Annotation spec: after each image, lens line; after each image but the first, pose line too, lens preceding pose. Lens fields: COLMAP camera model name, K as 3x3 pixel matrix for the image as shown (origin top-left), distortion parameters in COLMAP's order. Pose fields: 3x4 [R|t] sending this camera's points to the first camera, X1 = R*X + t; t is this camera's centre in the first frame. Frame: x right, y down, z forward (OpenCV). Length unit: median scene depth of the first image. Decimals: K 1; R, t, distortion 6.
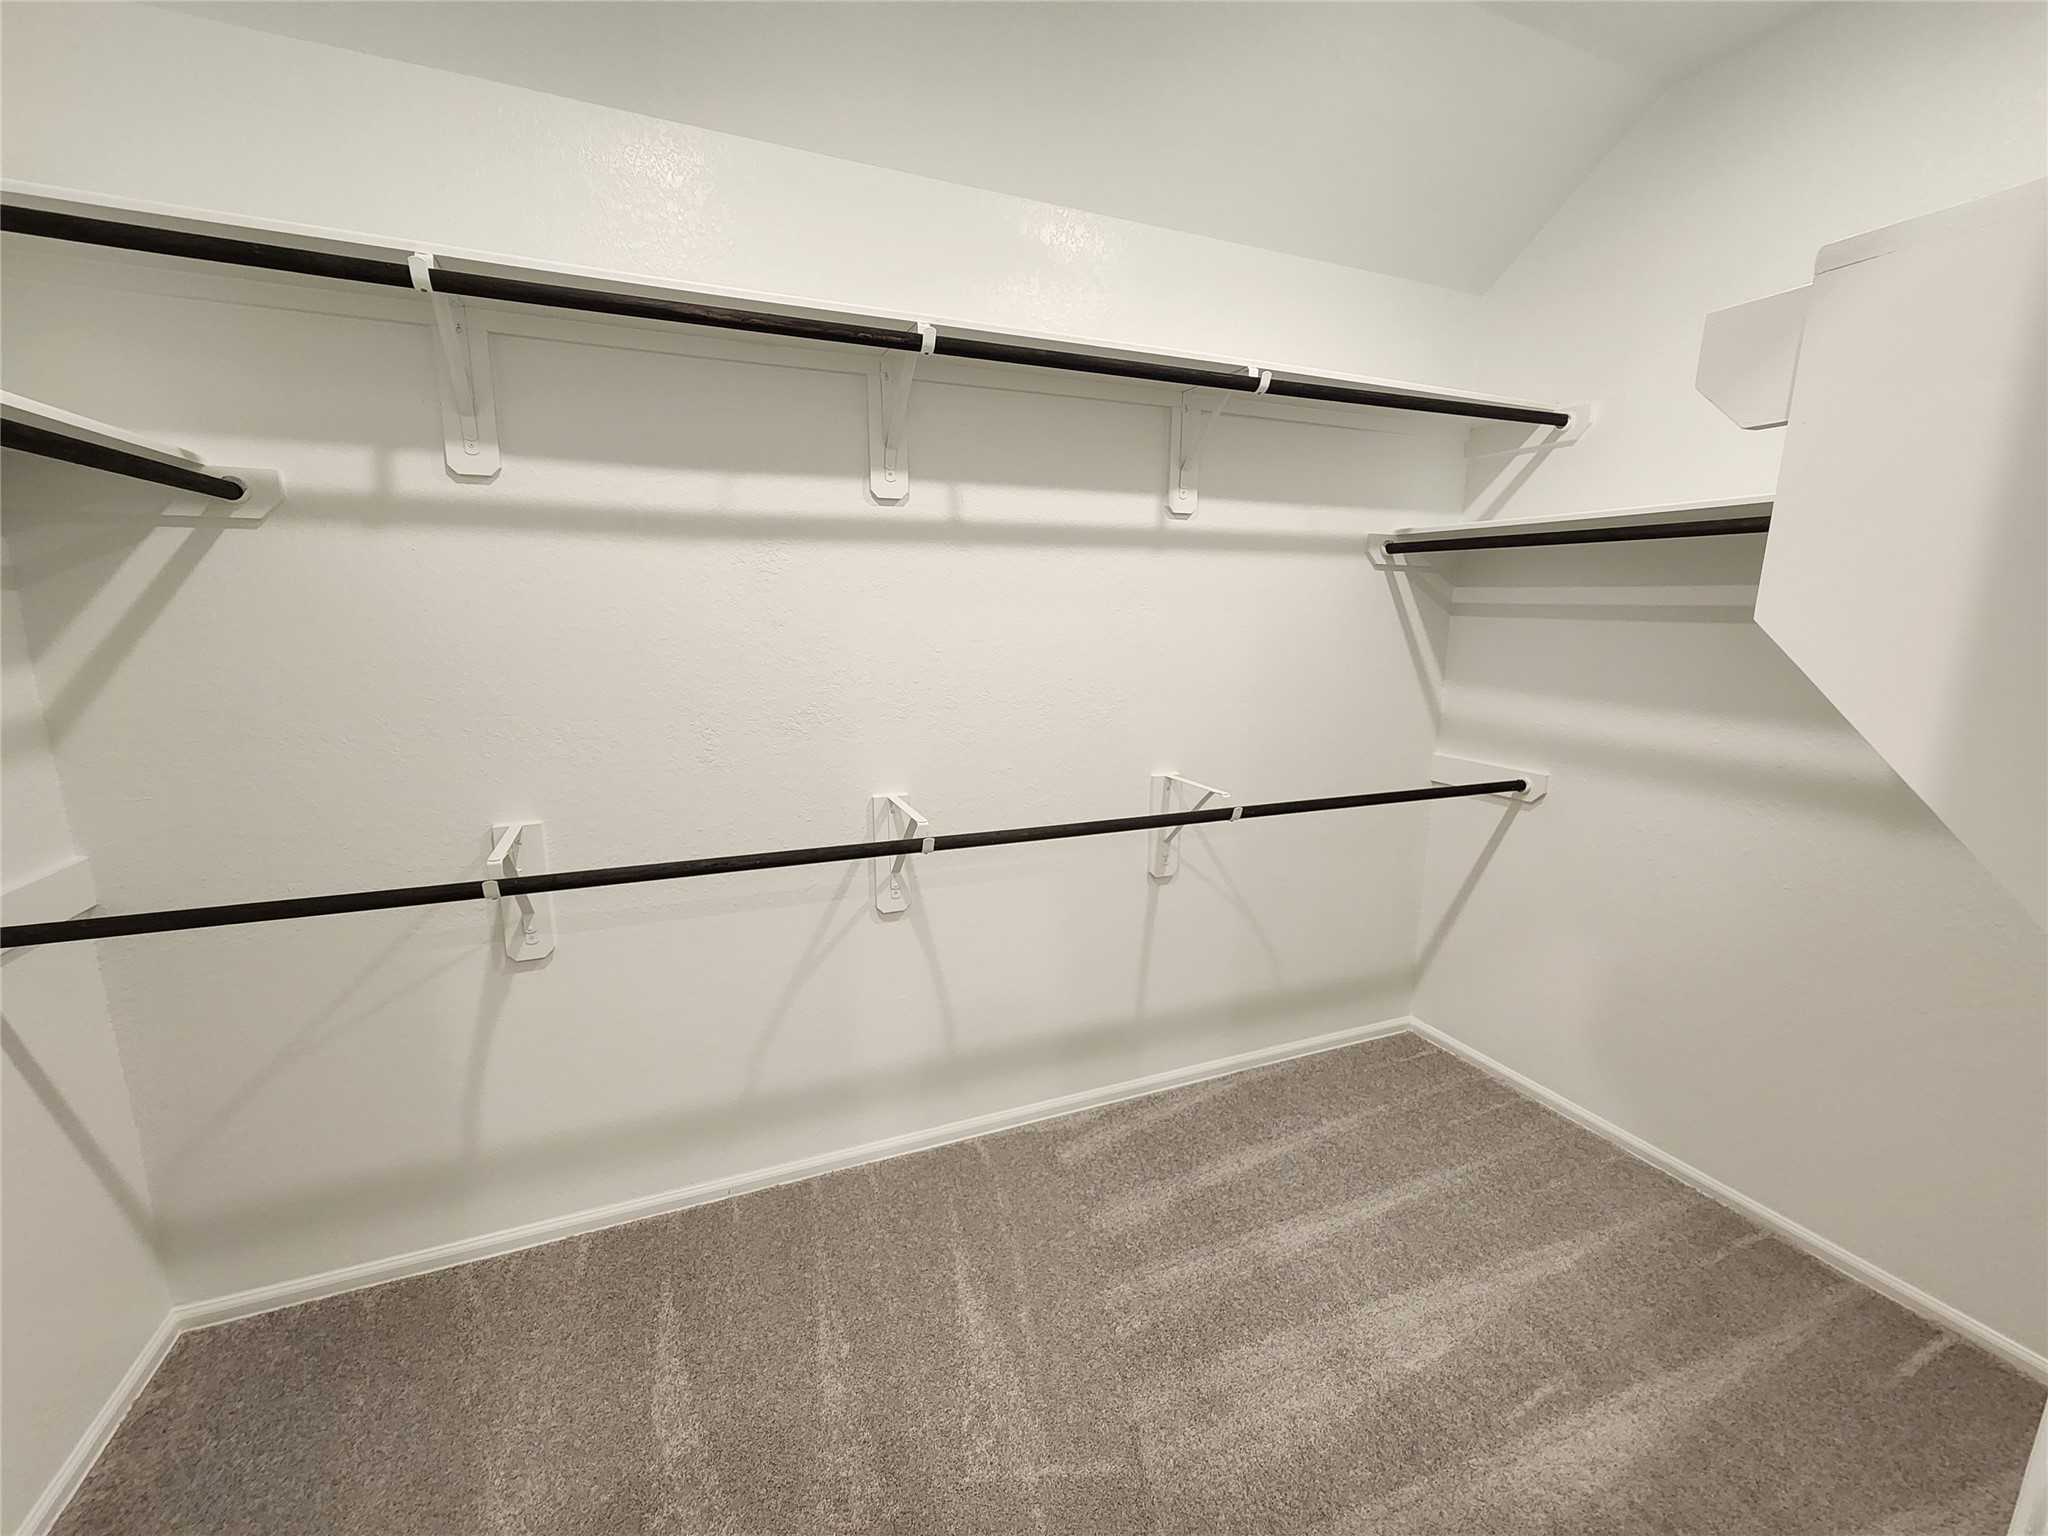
lens RADIAL K [[837.7, 0, 1027.0], [0, 837.7, 767.6], [0, 0, 1]] dist [-0.002300, 0.001011]
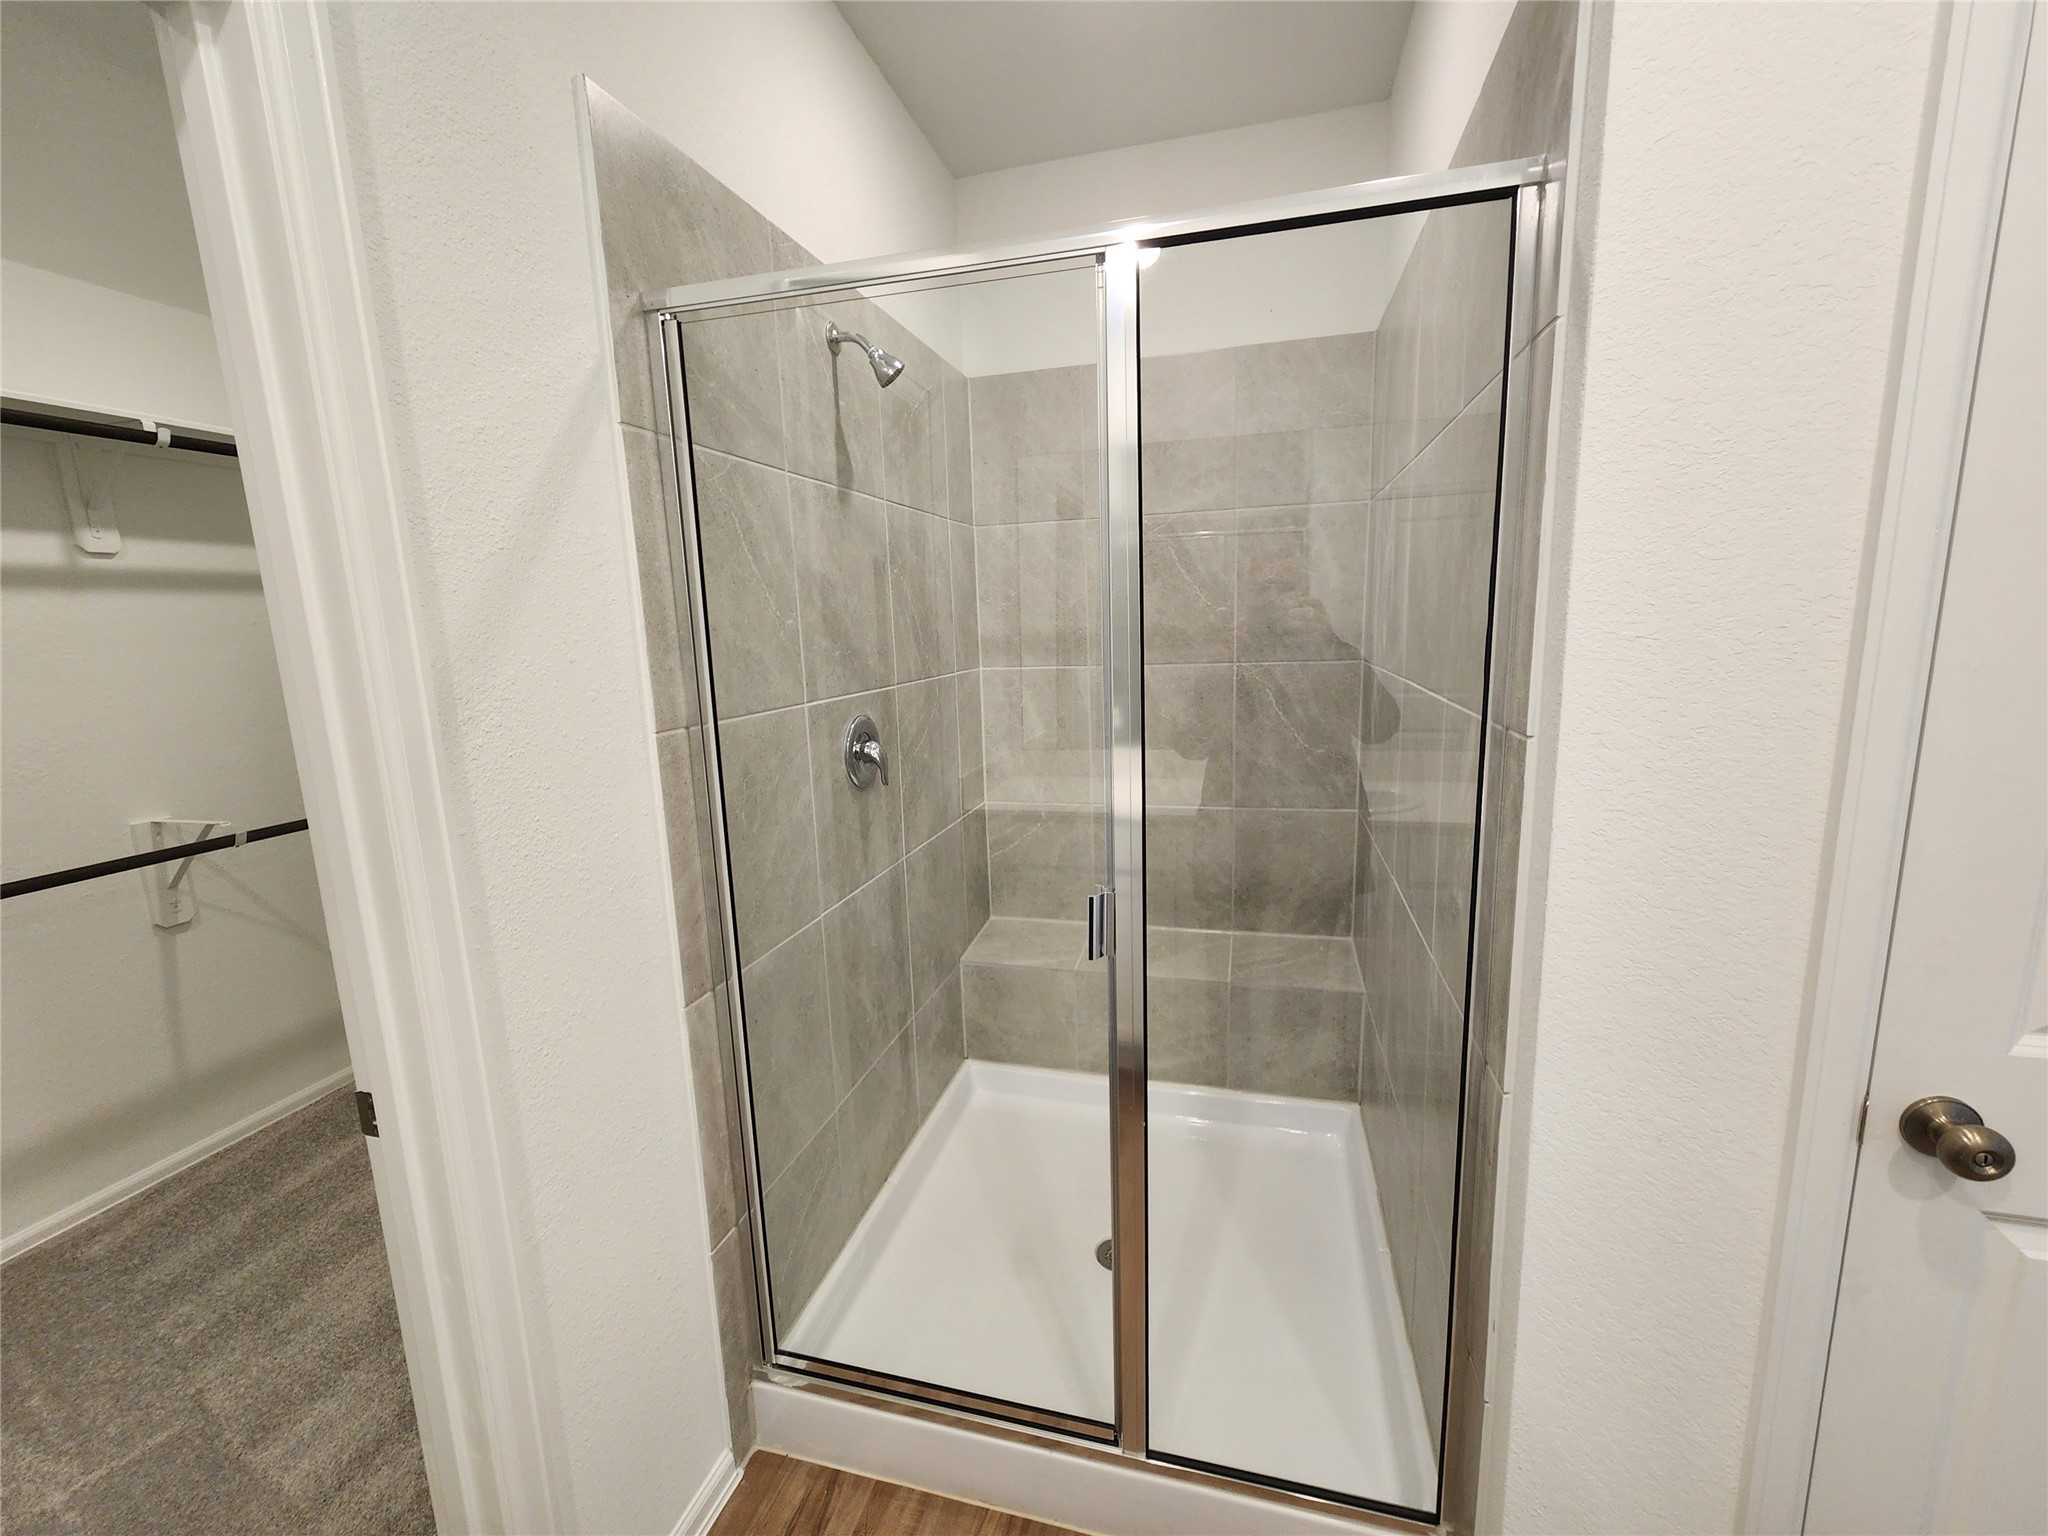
lens RADIAL K [[837.7, 0, 1019.0], [0, 837.7, 766.1], [0, 0, 1]] dist [-0.002300, 0.001011]
pose [[0.622039, -0.165559, 0.765283, 0.067933], [0.183322, 0.981018, 0.063222, 0.078559], [-0.761223, 0.100967, 0.640582, -0.435604]]
